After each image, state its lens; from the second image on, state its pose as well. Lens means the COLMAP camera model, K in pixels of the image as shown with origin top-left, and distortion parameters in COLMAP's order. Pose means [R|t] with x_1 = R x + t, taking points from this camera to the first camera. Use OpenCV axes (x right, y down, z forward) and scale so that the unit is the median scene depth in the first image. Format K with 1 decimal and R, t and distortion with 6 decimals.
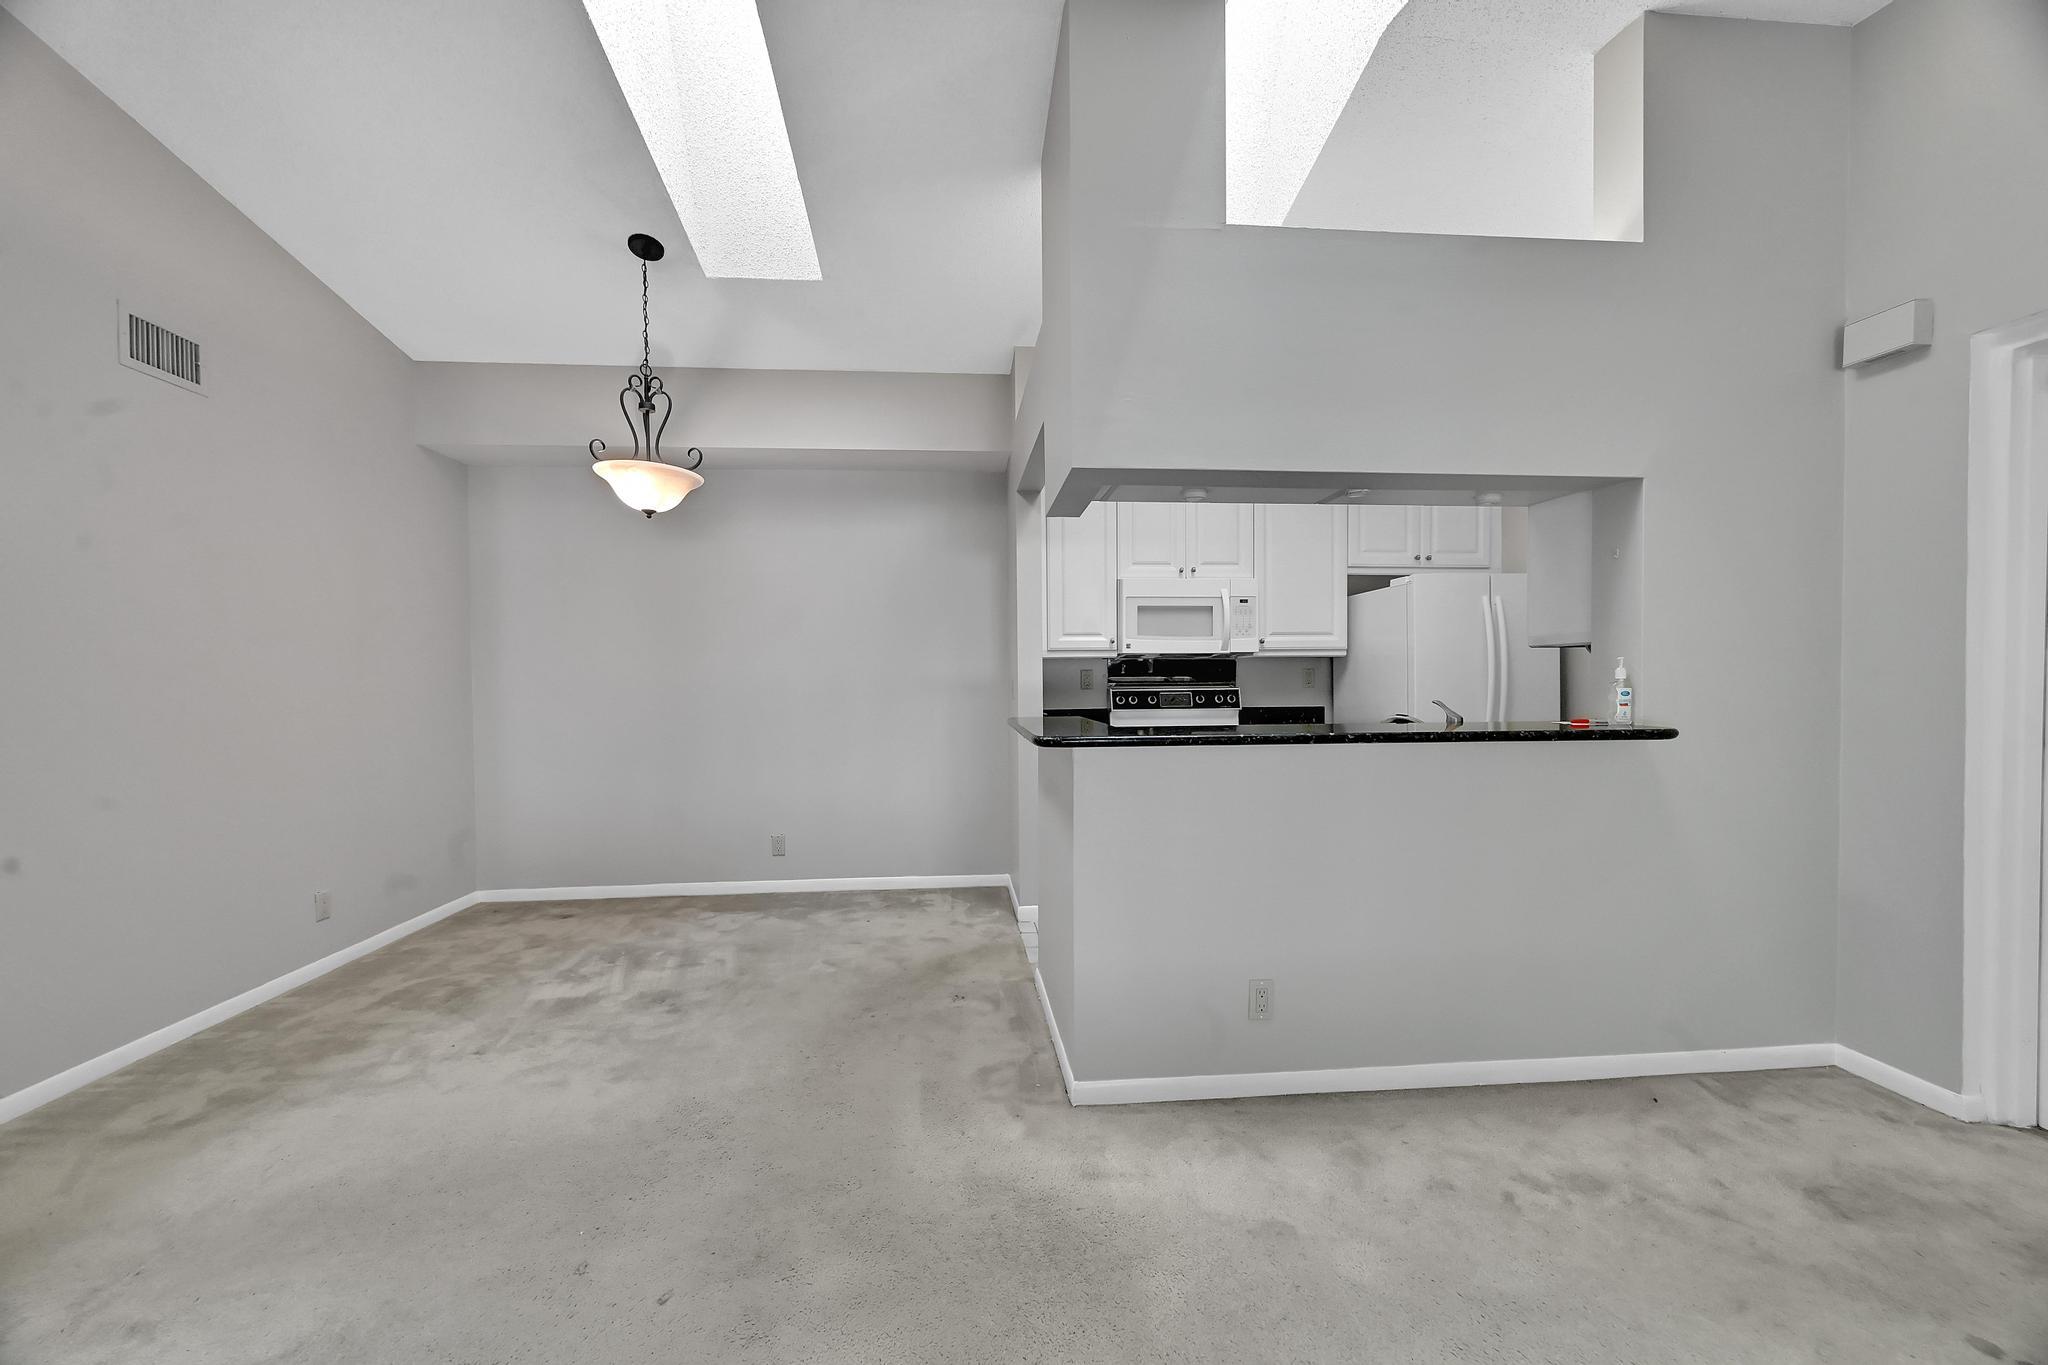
lens RADIAL K [[793.9, 0, 1010.5], [0, 793.9, 694.3], [0, 0, 1]] dist [-0.002162, -0.000631]
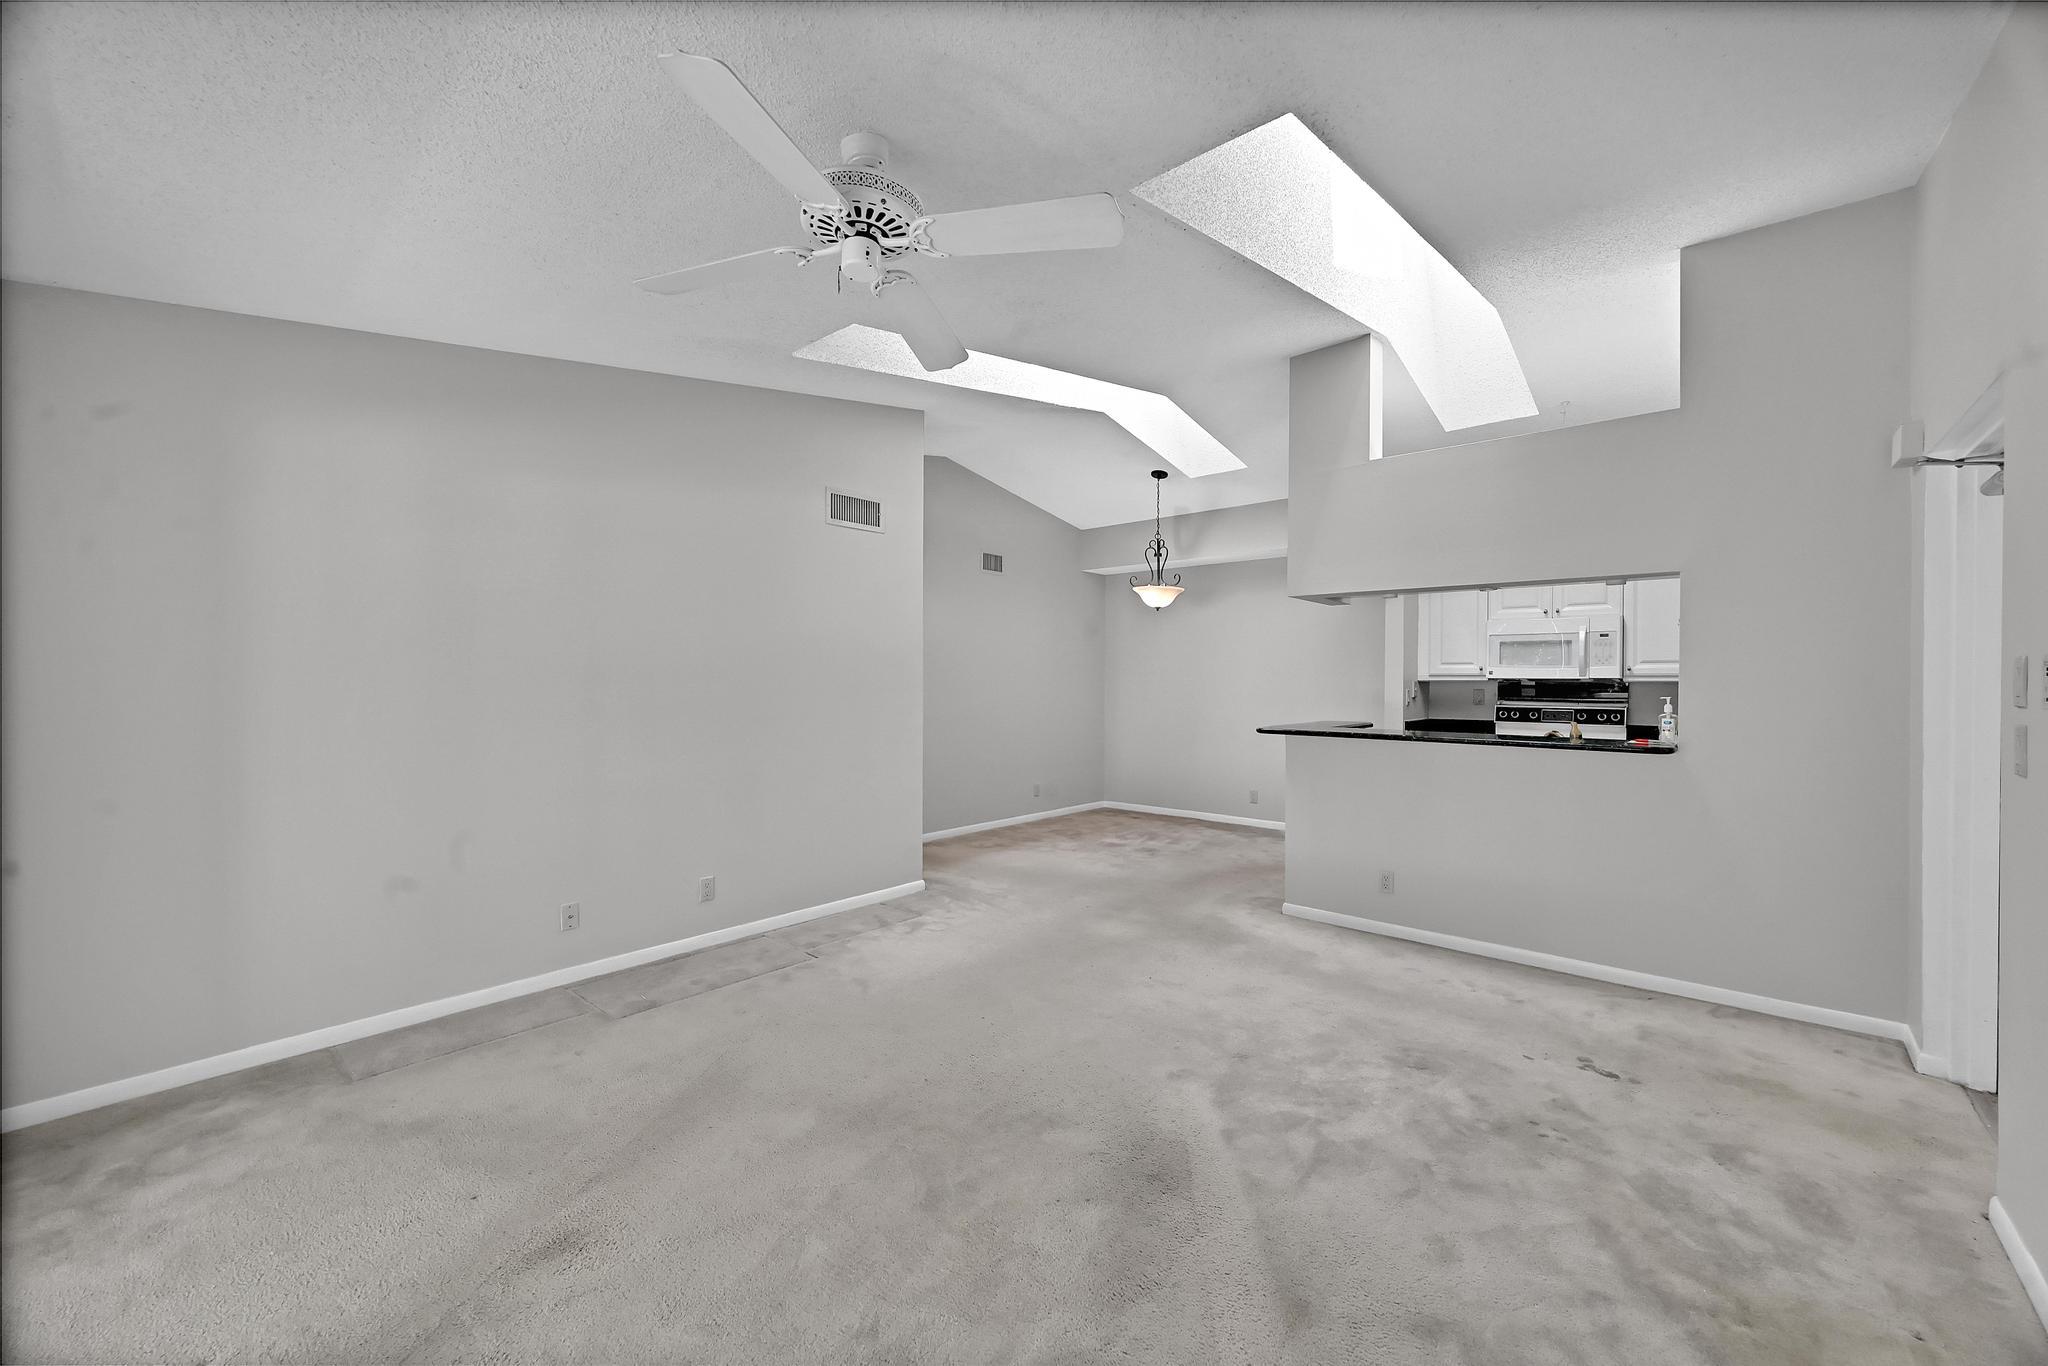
lens RADIAL K [[793.9, 0, 1021.1], [0, 793.9, 679.0], [0, 0, 1]] dist [-0.002162, -0.000631]
pose [[0.692531, 0.009561, -0.721325, 0.550283], [-0.021038, 0.999755, -0.006947, -0.024912], [0.721081, 0.019986, 0.692562, -0.455766]]
